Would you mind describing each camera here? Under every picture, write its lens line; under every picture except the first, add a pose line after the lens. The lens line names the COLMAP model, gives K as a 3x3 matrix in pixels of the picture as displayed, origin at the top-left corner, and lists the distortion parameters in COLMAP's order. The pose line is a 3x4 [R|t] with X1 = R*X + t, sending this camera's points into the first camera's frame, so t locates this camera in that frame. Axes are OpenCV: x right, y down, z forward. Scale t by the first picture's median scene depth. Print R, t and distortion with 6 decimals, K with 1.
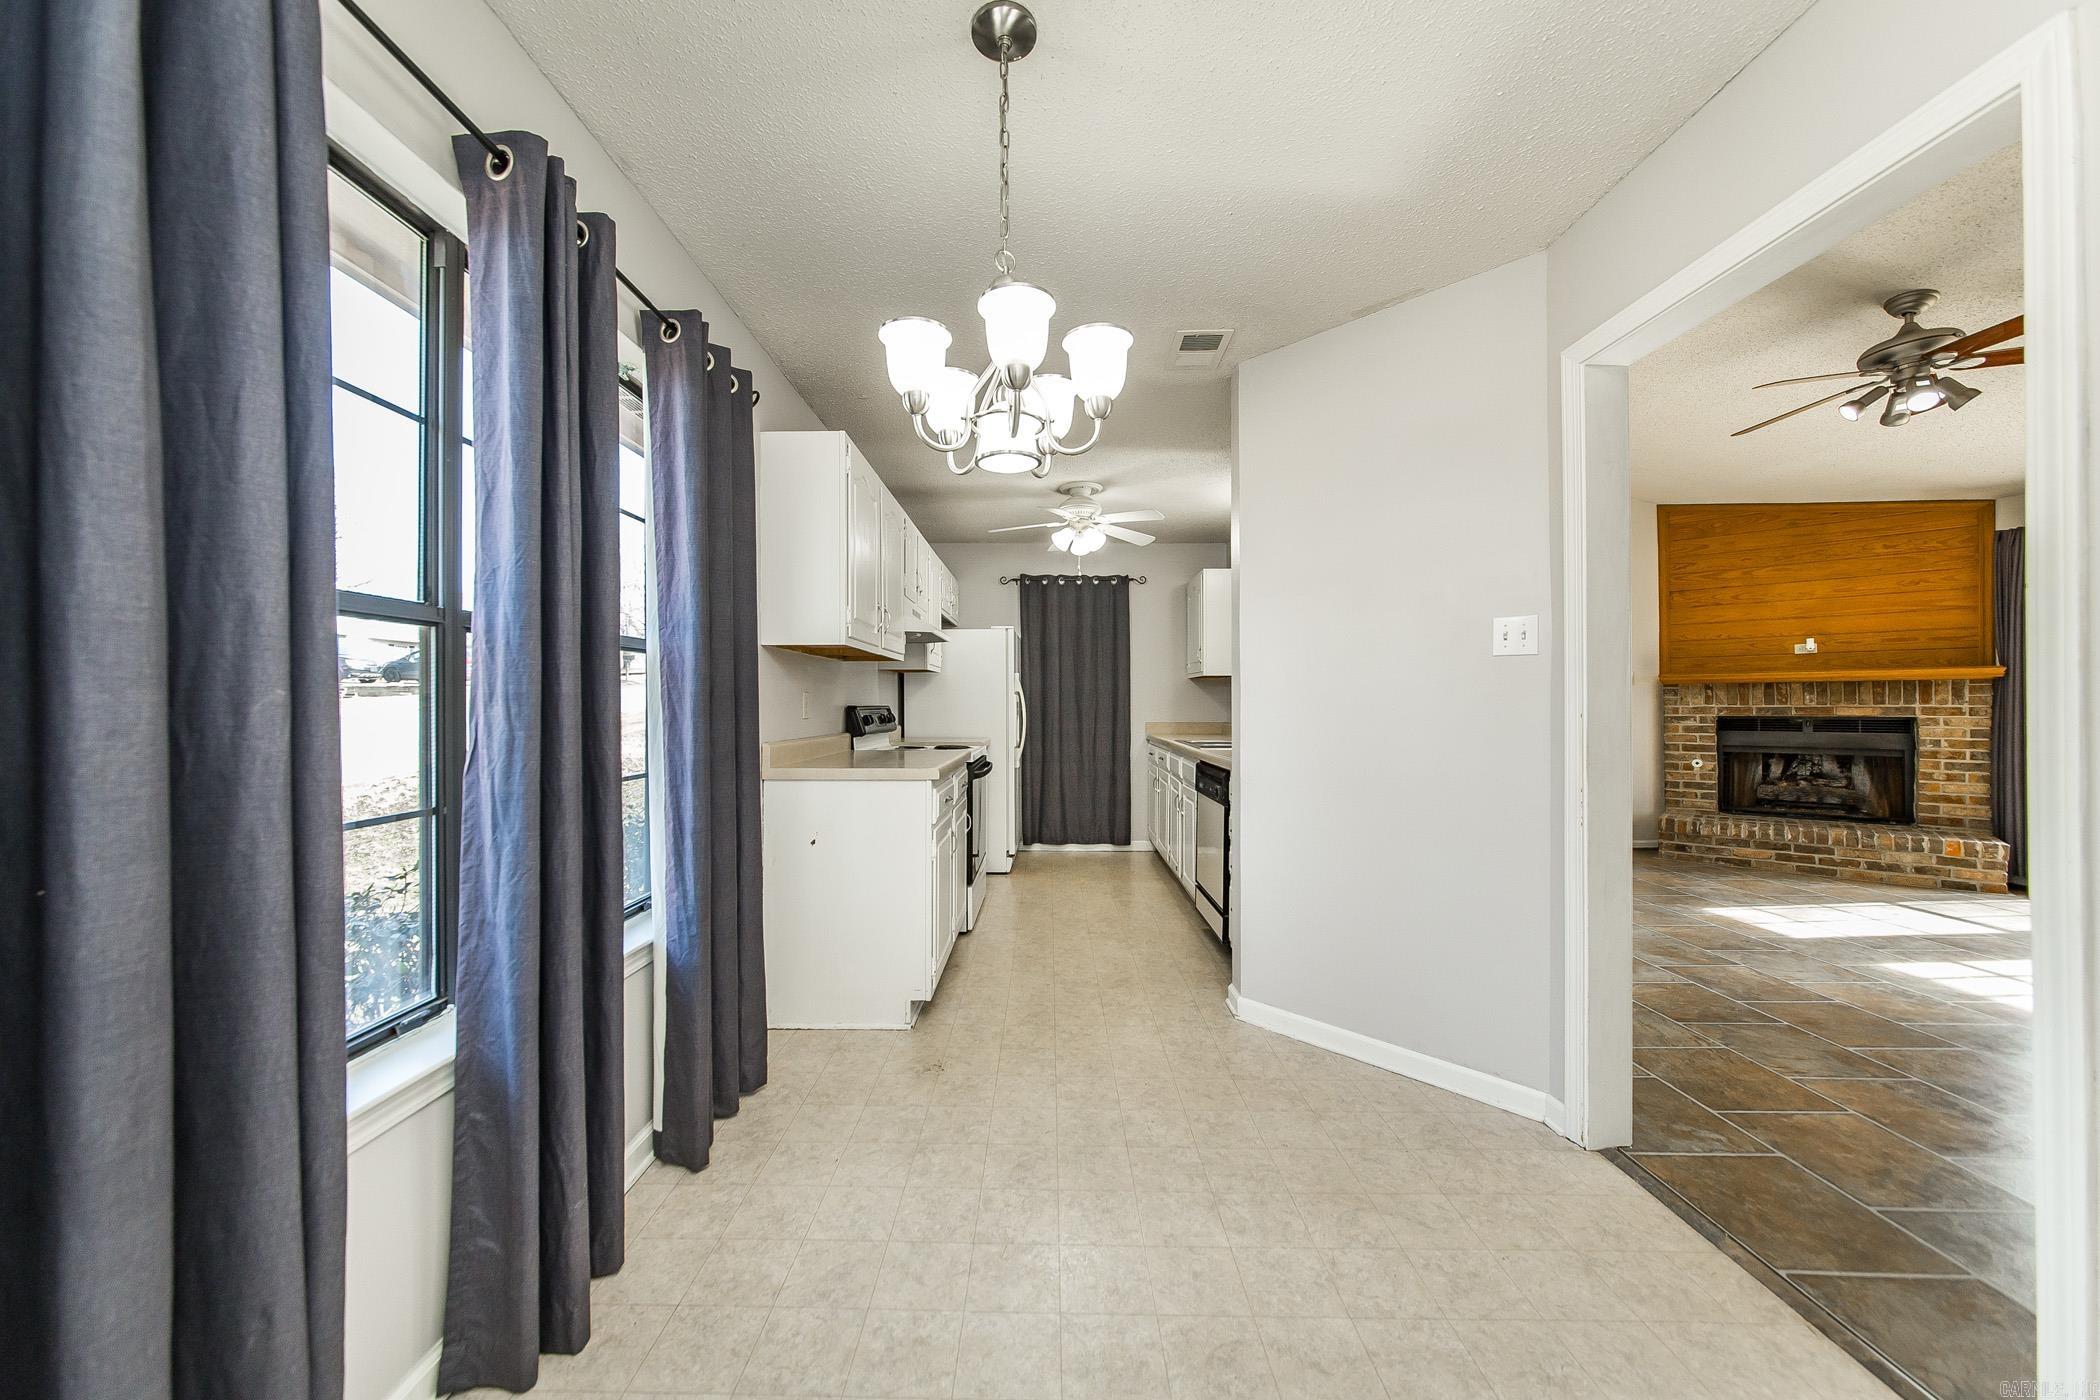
lens RADIAL K [[752.3, 0, 1038.9], [0, 752.3, 698.6], [0, 0, 1]] dist [-0.000776, -0.001374]
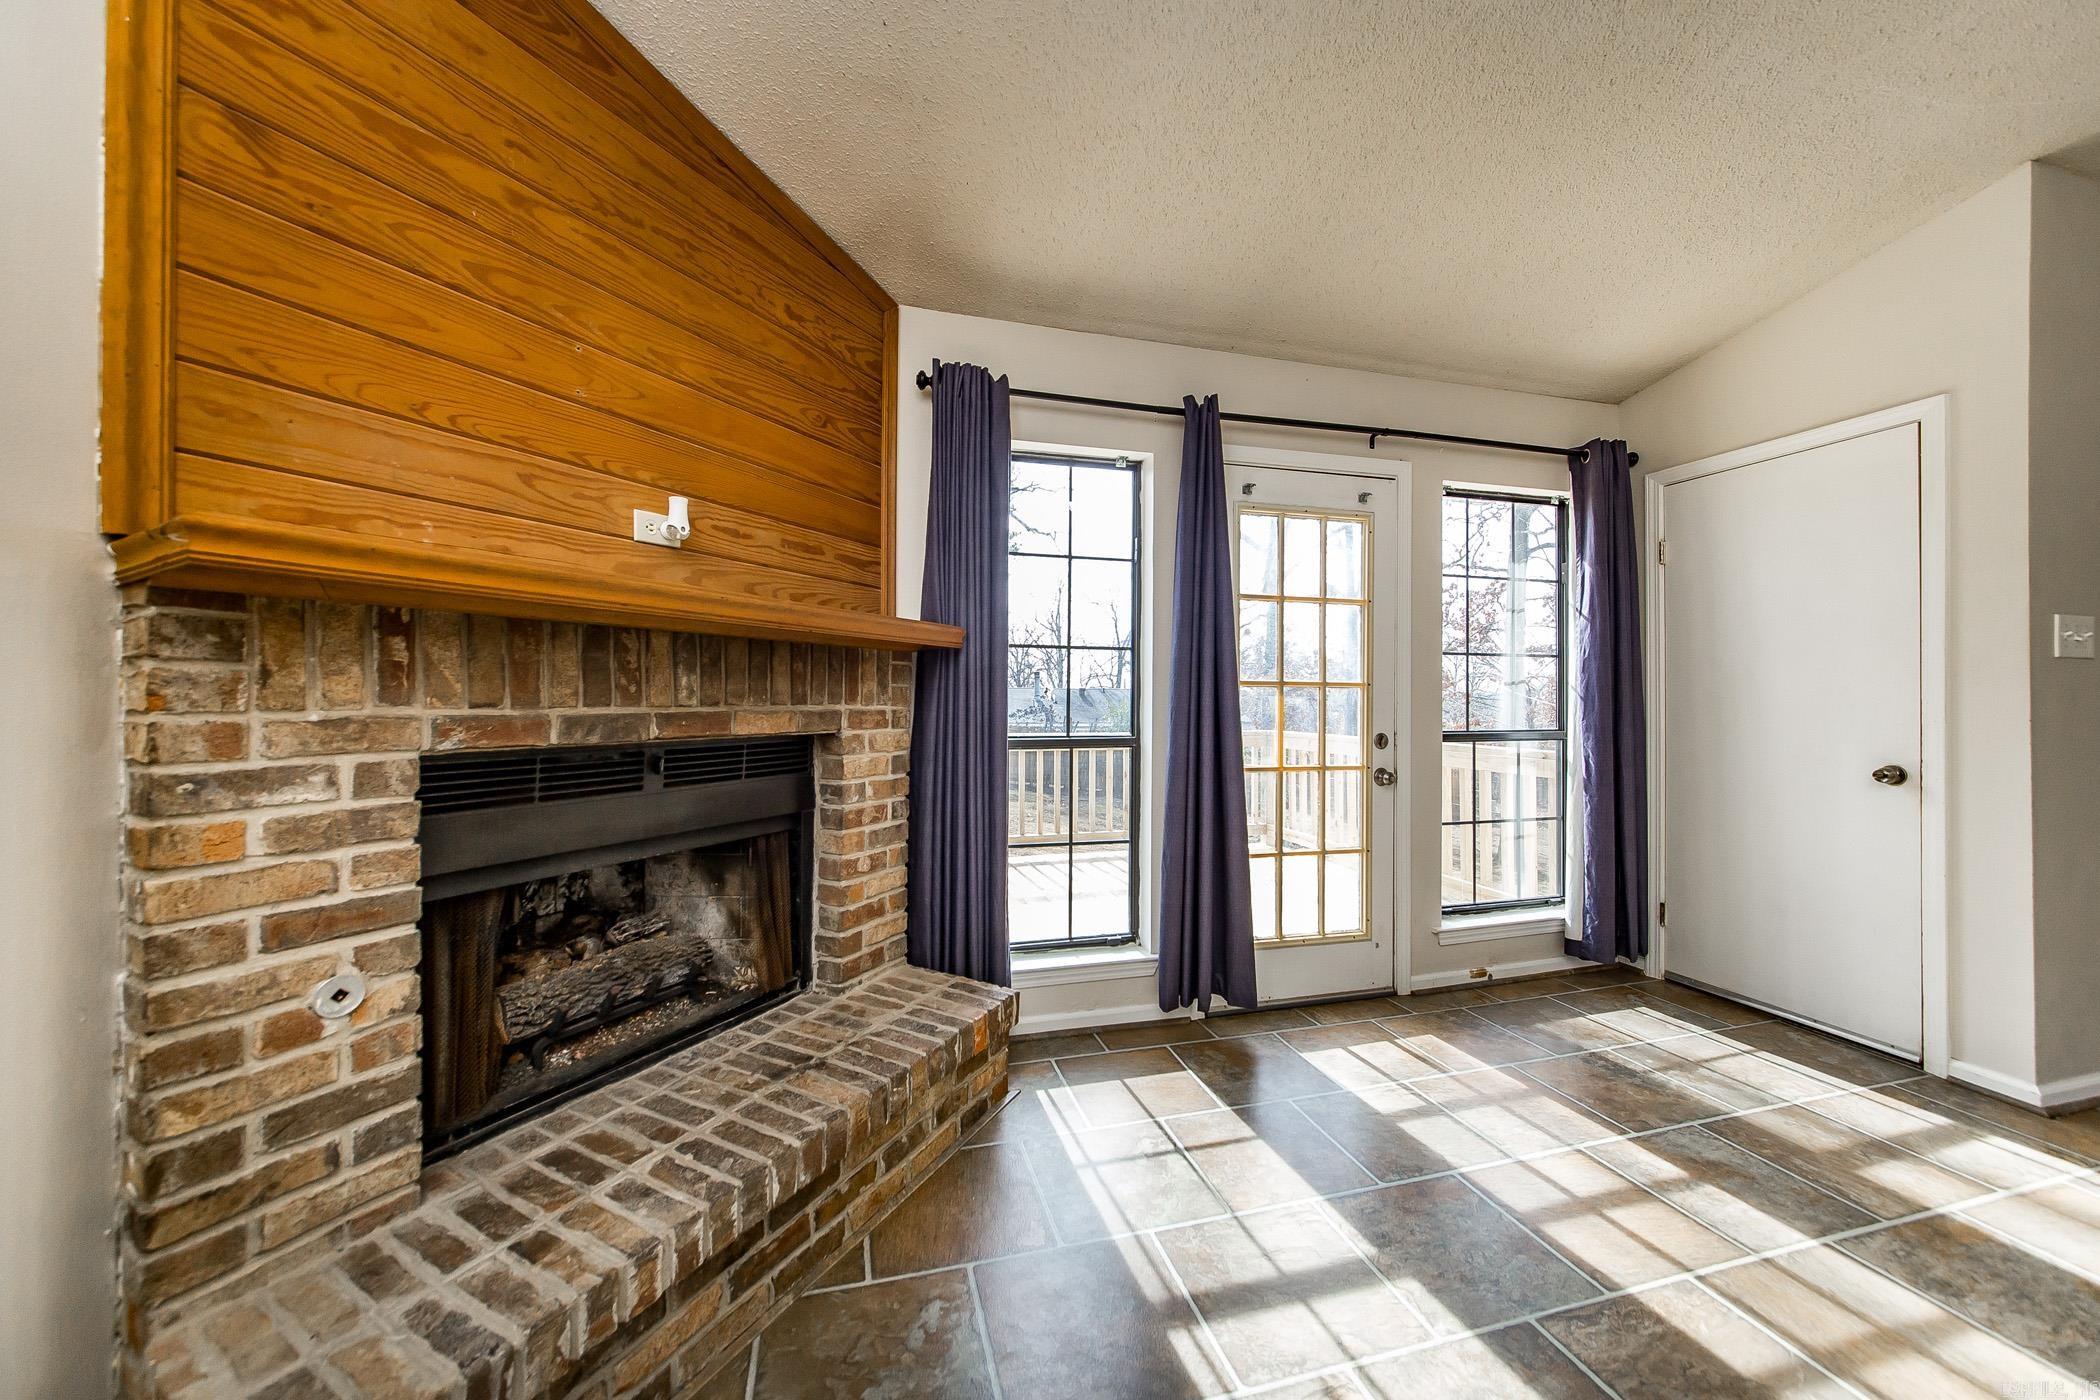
lens RADIAL K [[752.3, 0, 1020.3], [0, 752.3, 699.5], [0, 0, 1]] dist [-0.000776, -0.001374]
pose [[-0.268592, 0.001306, 0.963253, 0.669617], [-0.012851, 0.999905, -0.004939, 0.005275], [-0.963168, -0.013705, -0.268550, 0.930327]]
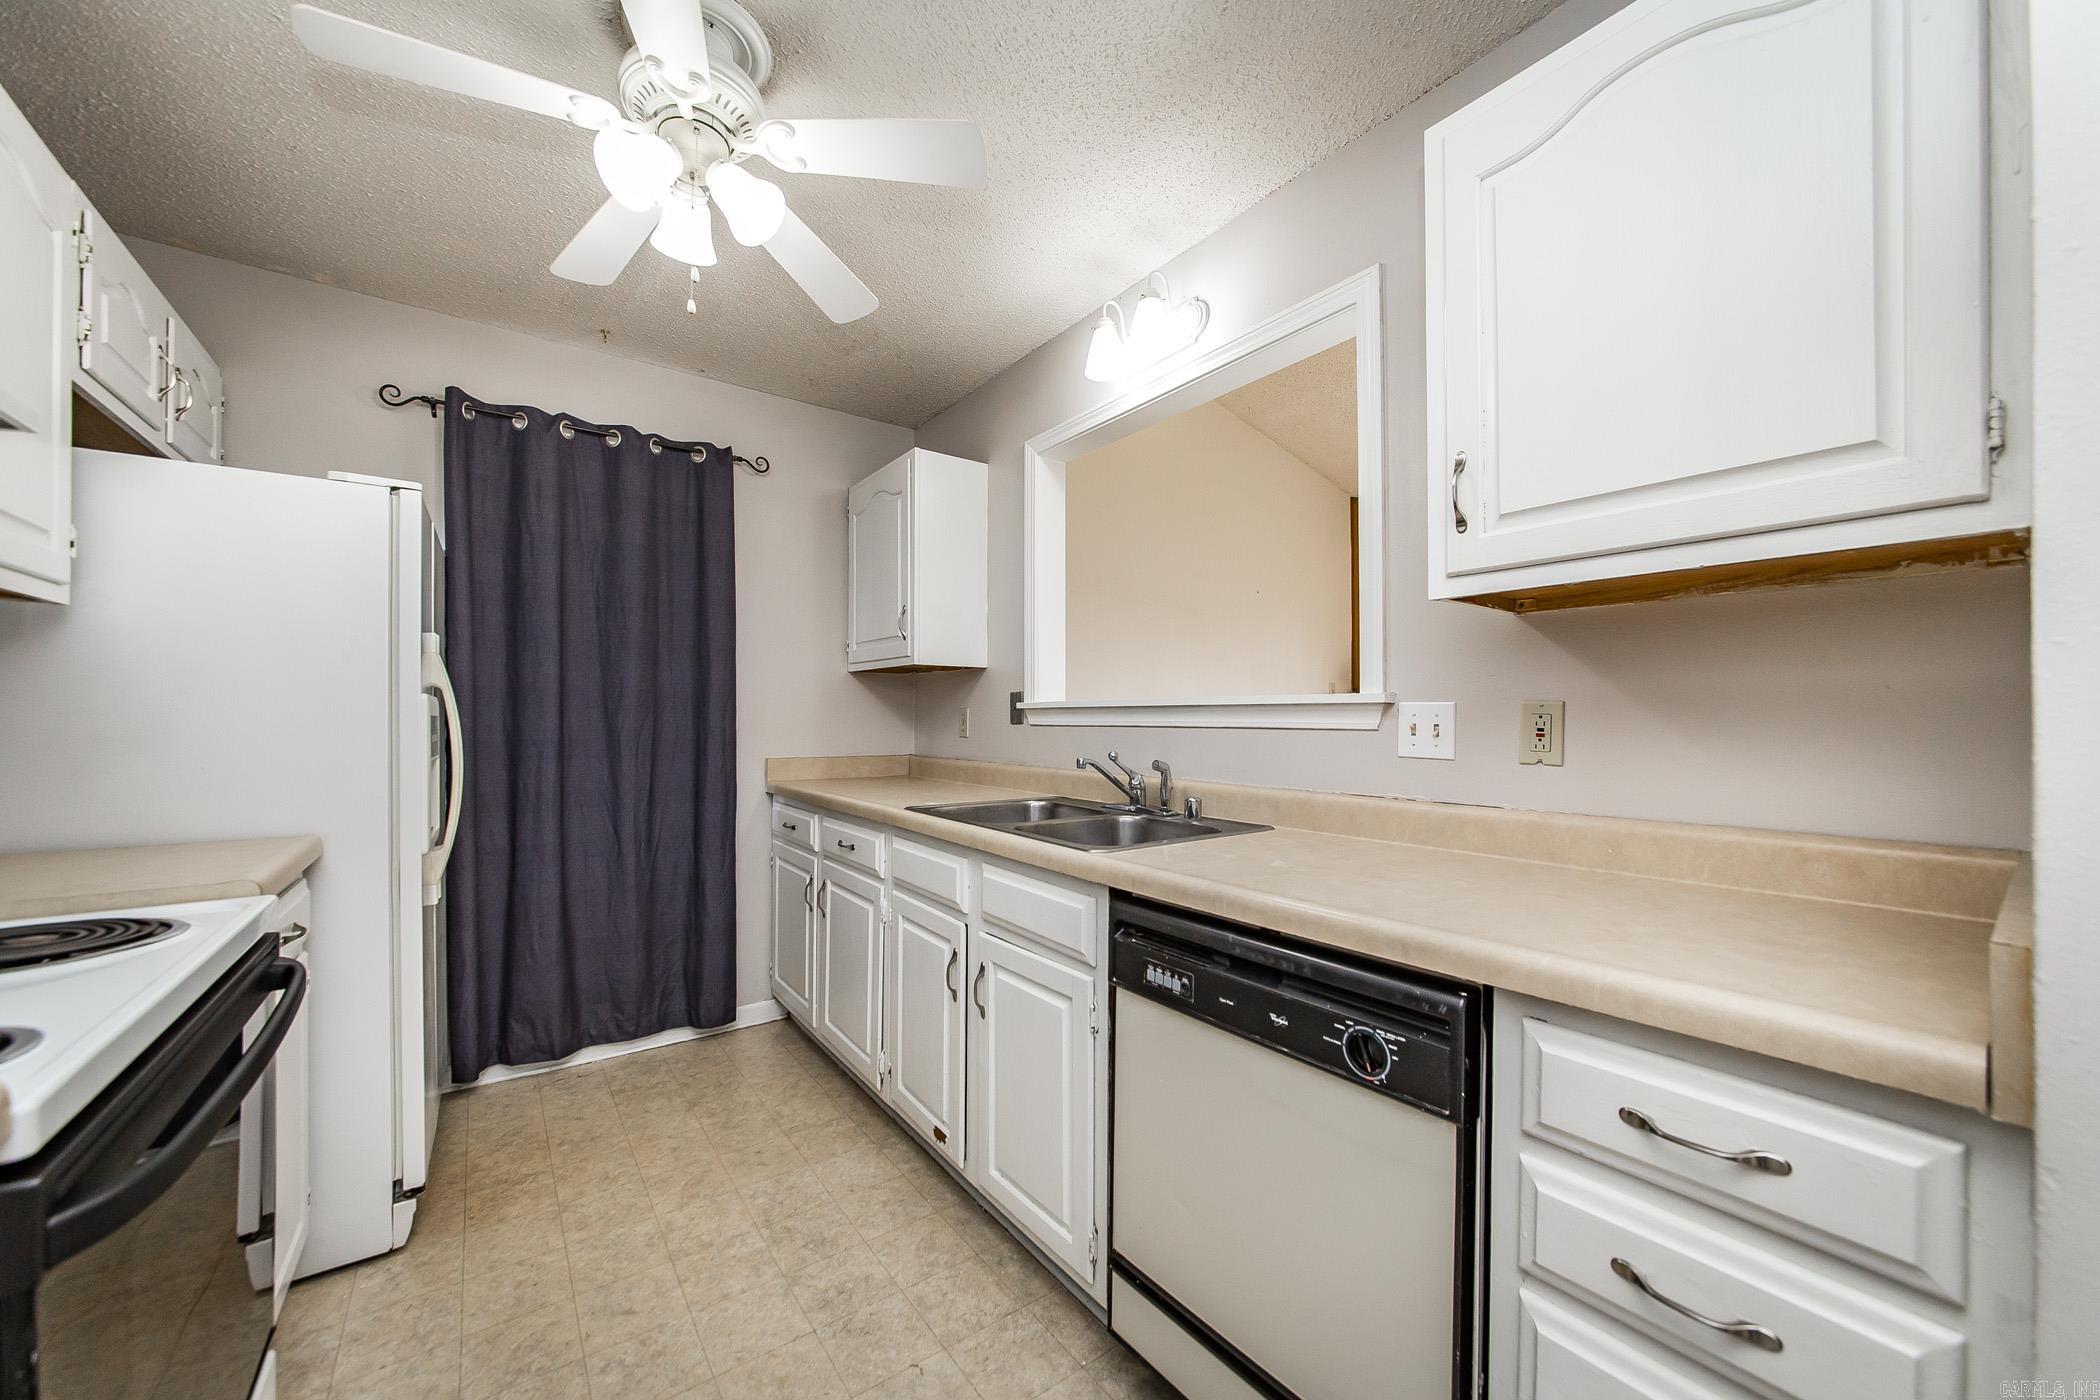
lens RADIAL K [[752.3, 0, 1019.3], [0, 752.3, 711.3], [0, 0, 1]] dist [-0.000776, -0.001374]
pose [[0.815155, 0.003412, 0.579232, -0.007551], [-0.005012, 0.999987, 0.001163, 0.000177], [-0.579221, -0.003851, 0.815162, 0.556416]]
